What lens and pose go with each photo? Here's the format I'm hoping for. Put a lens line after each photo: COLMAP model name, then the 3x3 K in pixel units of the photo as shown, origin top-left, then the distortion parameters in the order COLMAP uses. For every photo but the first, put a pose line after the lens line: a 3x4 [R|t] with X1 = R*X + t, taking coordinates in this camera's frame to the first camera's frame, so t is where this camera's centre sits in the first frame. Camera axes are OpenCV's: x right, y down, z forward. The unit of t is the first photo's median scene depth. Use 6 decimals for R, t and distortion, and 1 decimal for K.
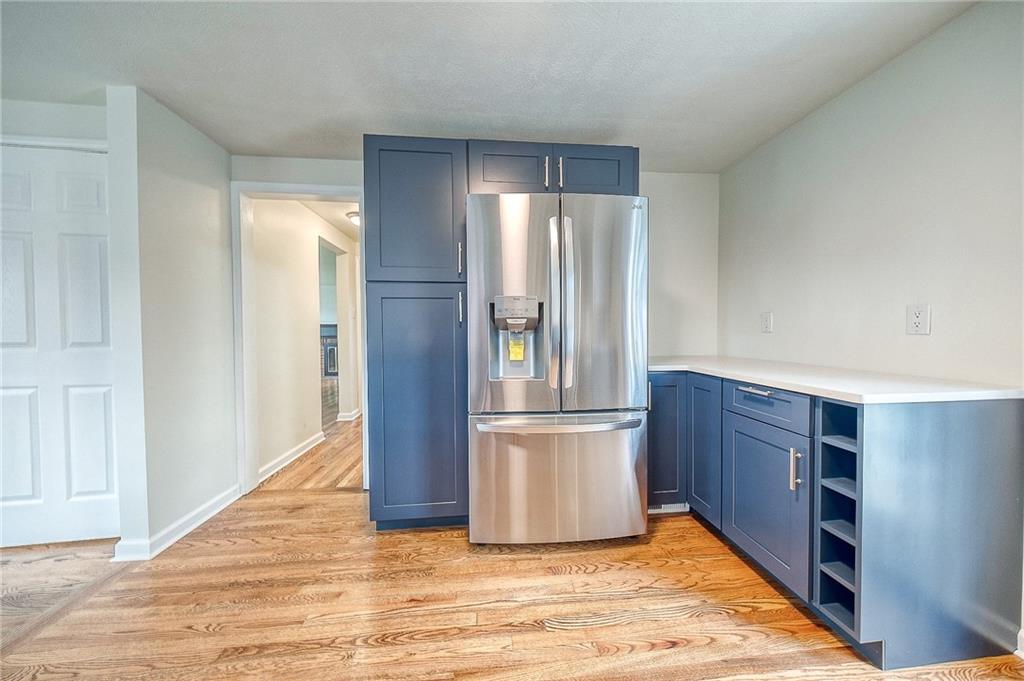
lens RADIAL K [[344.2, 0, 515.7], [0, 344.2, 338.6], [0, 0, 1]] dist [0.001762, -0.000253]
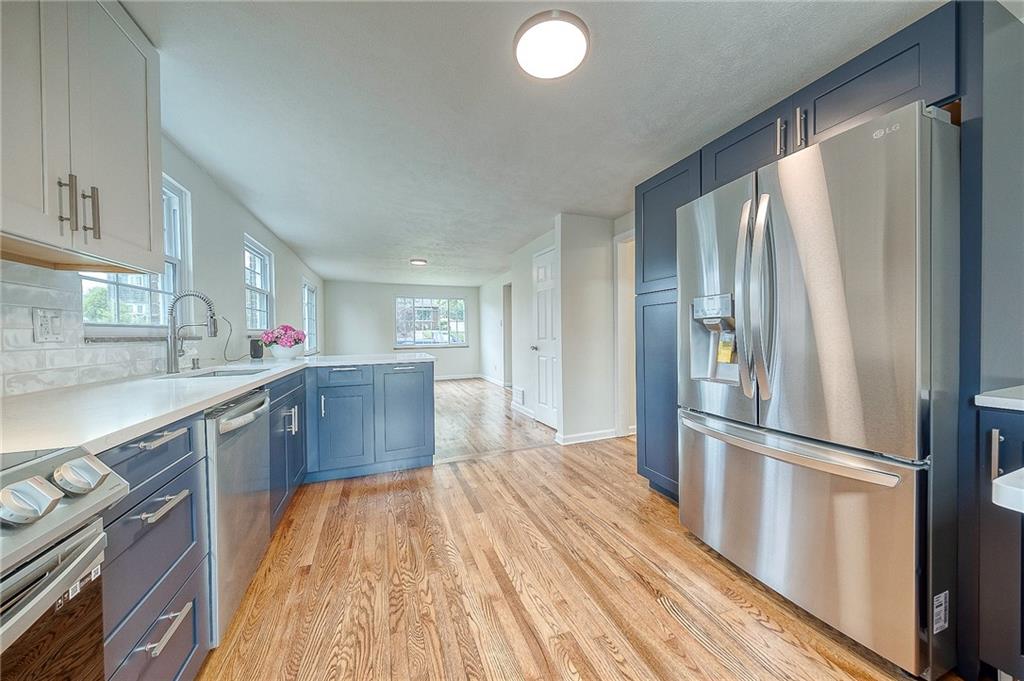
lens RADIAL K [[341.3, 0, 516.7], [0, 341.3, 337.7], [0, 0, 1]] dist [-0.000618, -0.000253]
pose [[0.271874, 0.012253, -0.962255, 0.819109], [-0.008975, 0.999908, 0.010197, -0.008819], [0.962291, 0.005863, 0.271959, 0.206424]]
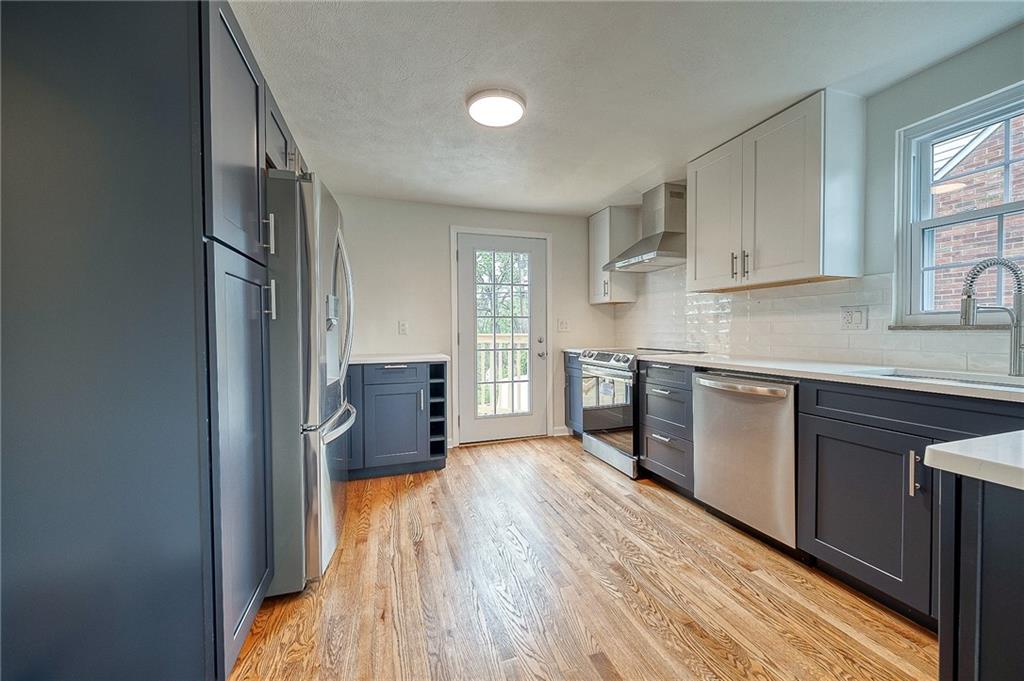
lens RADIAL K [[387.3, 0, 512.0], [0, 387.3, 340.5], [0, 0, 1]] dist [-0.013016, 0.000035]
pose [[-0.208782, -0.014465, 0.977855, -1.239167], [0.031682, 0.999266, 0.021547, -0.005673], [-0.977449, 0.035479, -0.208171, 0.754438]]
